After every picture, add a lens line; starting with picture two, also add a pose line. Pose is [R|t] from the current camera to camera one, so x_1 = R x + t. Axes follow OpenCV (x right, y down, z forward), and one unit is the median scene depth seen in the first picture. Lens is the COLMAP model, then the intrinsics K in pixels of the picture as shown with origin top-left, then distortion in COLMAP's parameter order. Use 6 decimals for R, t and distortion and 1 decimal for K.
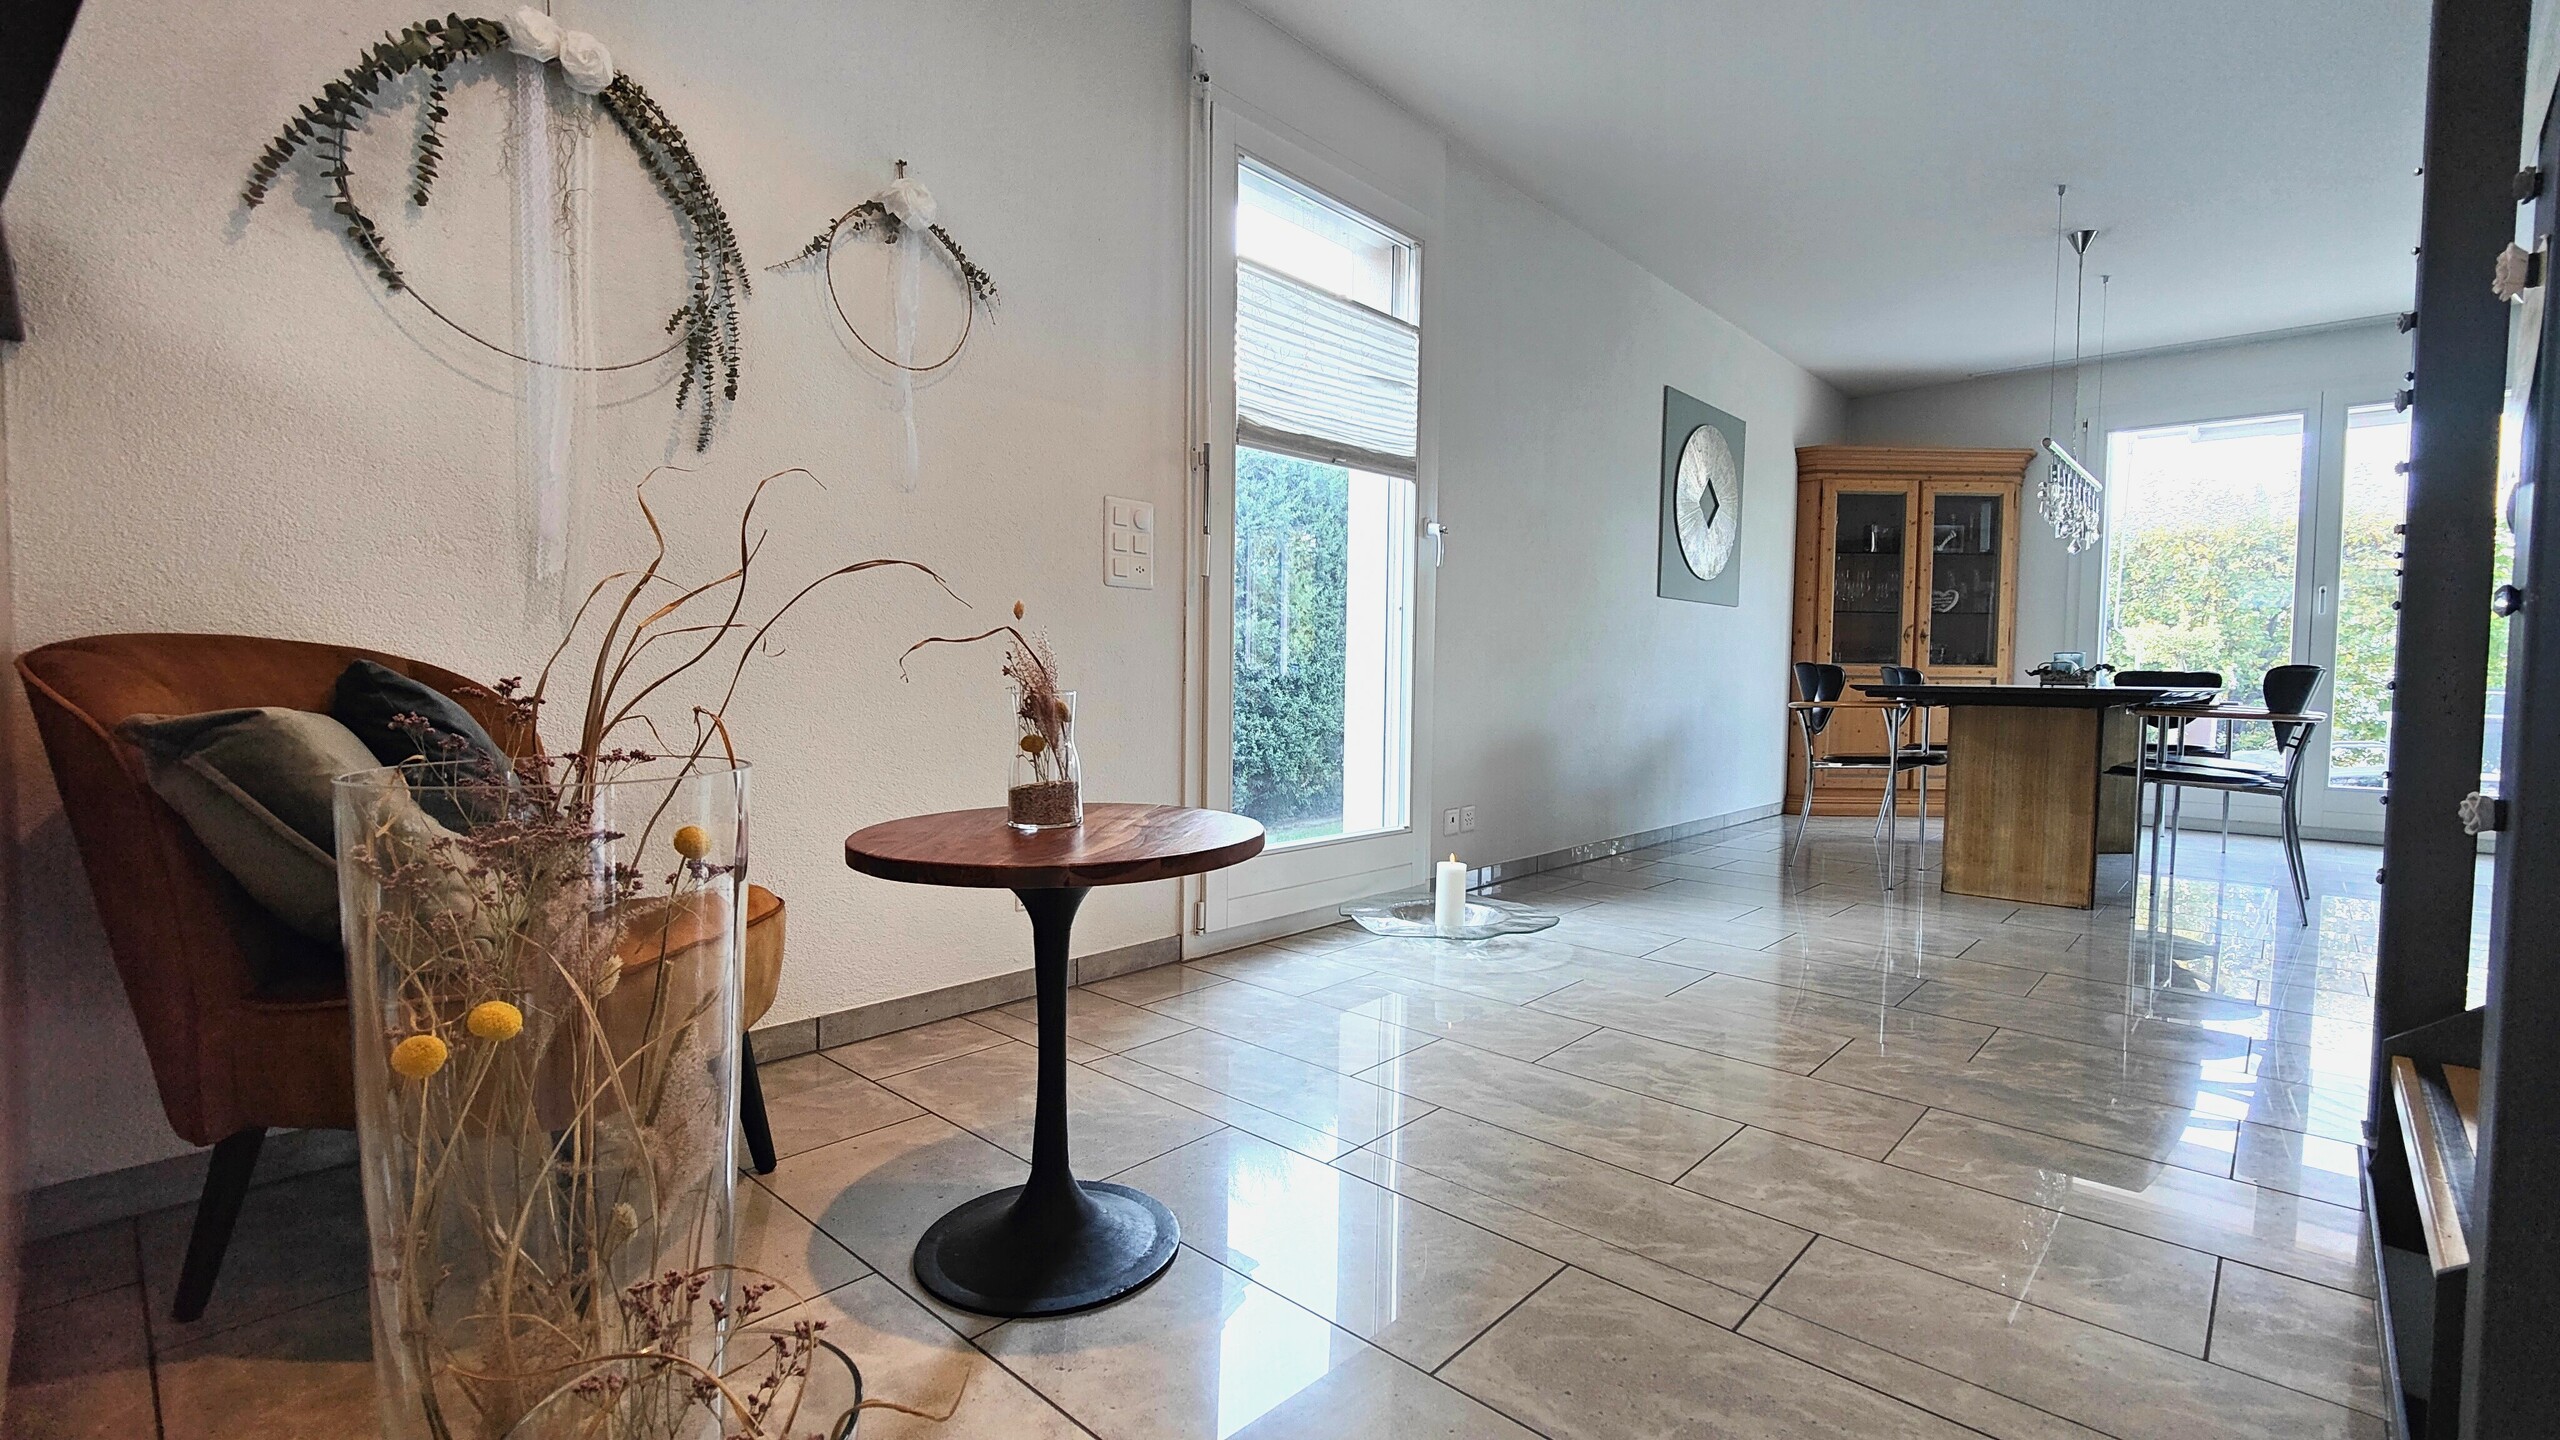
lens RADIAL K [[1106.9, 0, 1282.8], [0, 1106.9, 740.4], [0, 0, 1]] dist [0.010916, -0.007336]
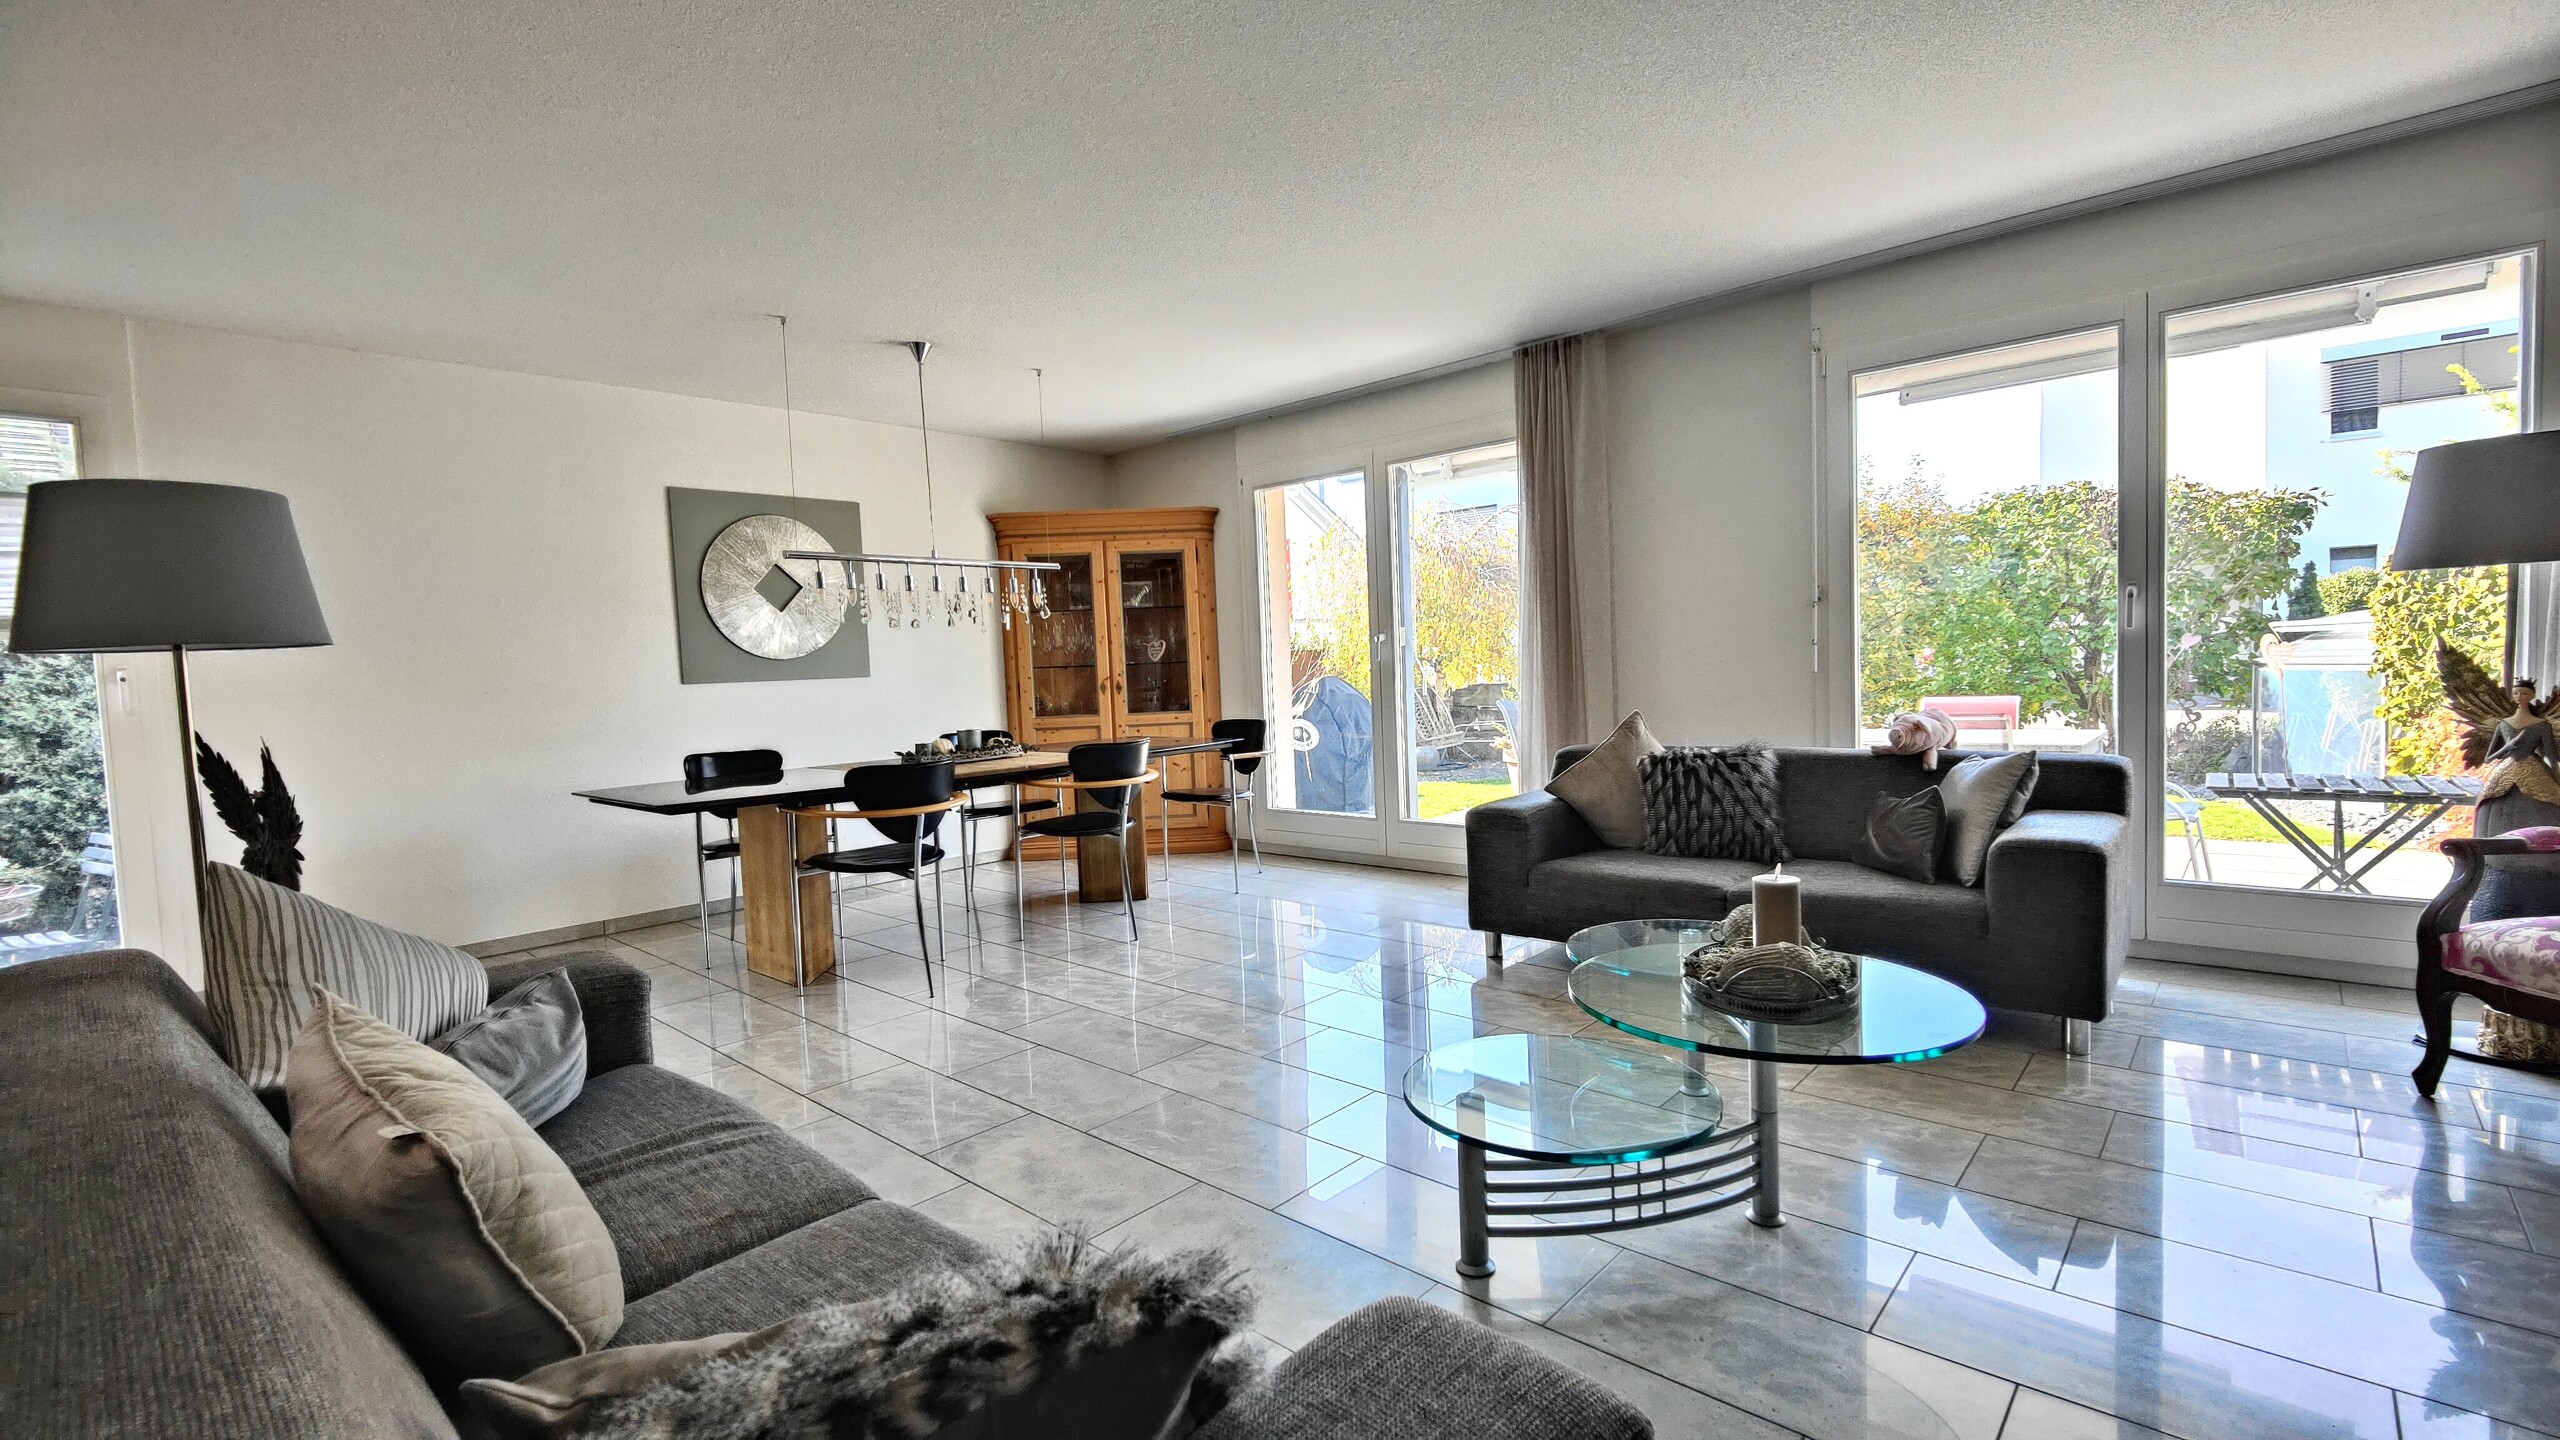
lens RADIAL K [[1106.9, 0, 1279.0], [0, 1106.9, 714.9], [0, 0, 1]] dist [0.010916, -0.007336]
pose [[0.998812, -0.046908, -0.013184, 0.744722], [0.046717, 0.998803, -0.014472, -0.045821], [0.013847, 0.013839, 0.999808, -0.046443]]
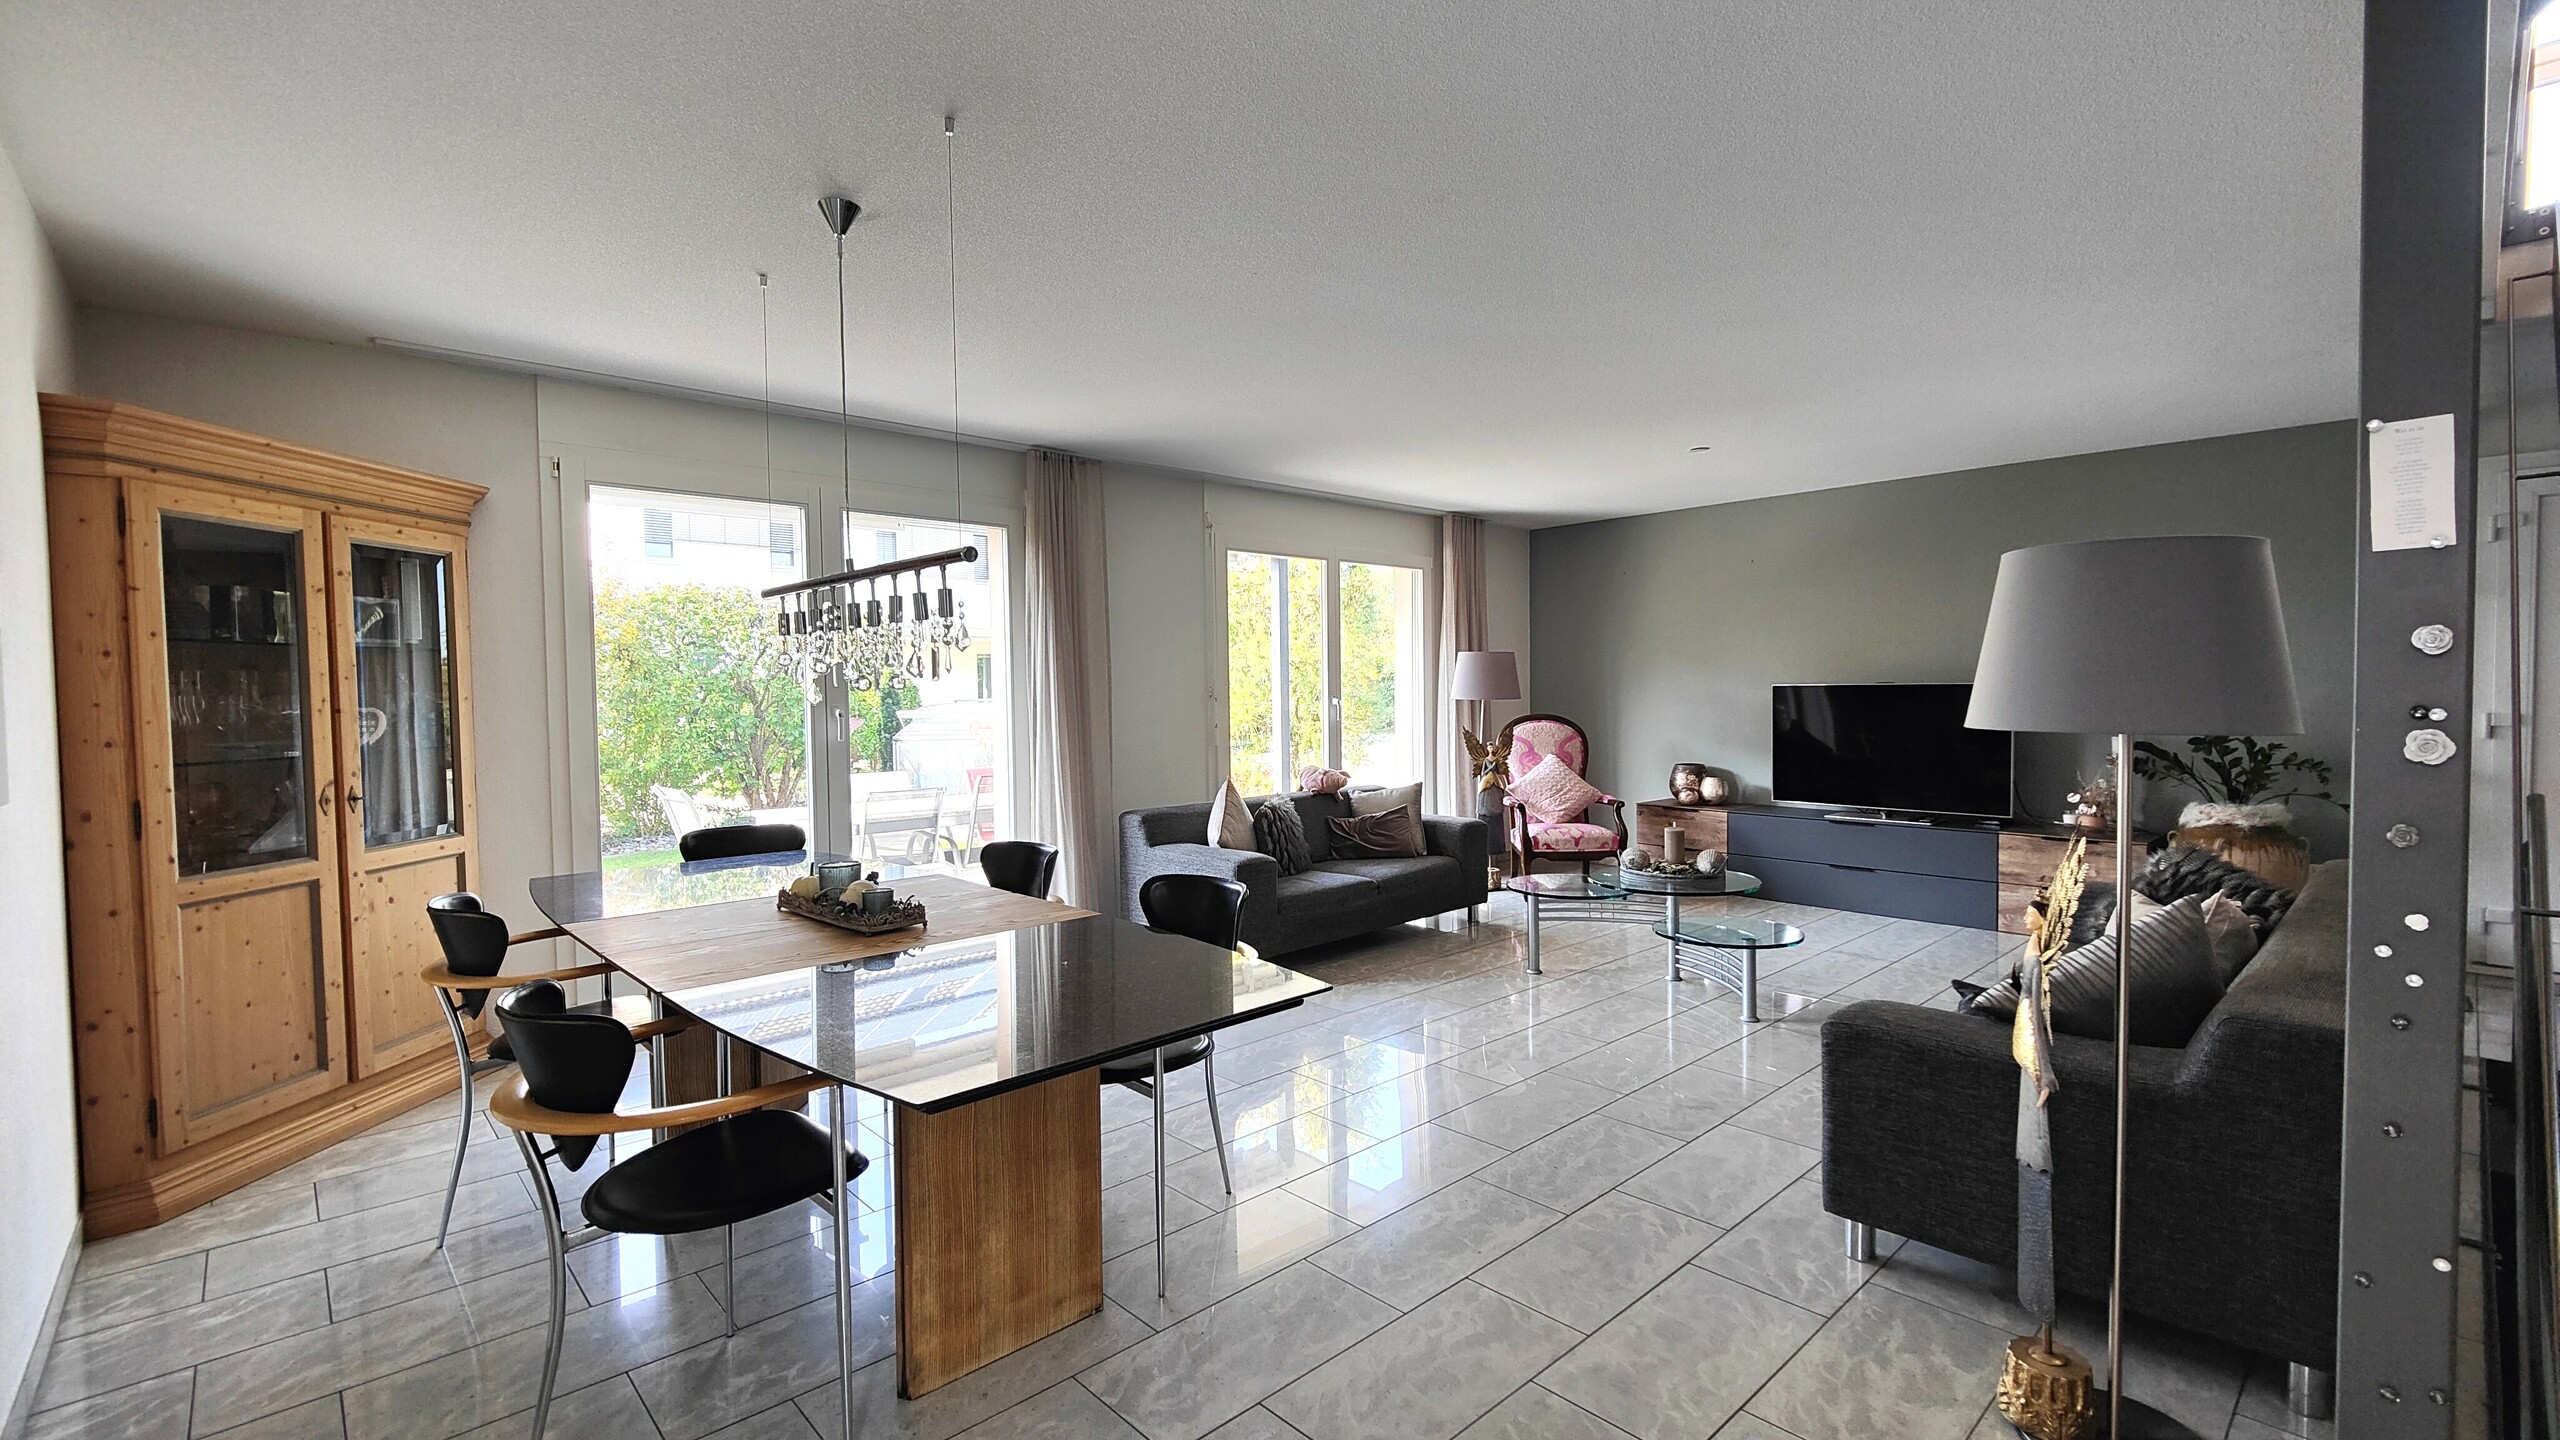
lens RADIAL K [[1106.9, 0, 1295.0], [0, 1106.9, 722.2], [0, 0, 1]] dist [0.010916, -0.007336]
pose [[0.076945, -0.040114, 0.996228, 0.074385], [0.072589, 0.996764, 0.034530, -0.117902], [-0.994389, 0.069658, 0.079607, 0.500748]]
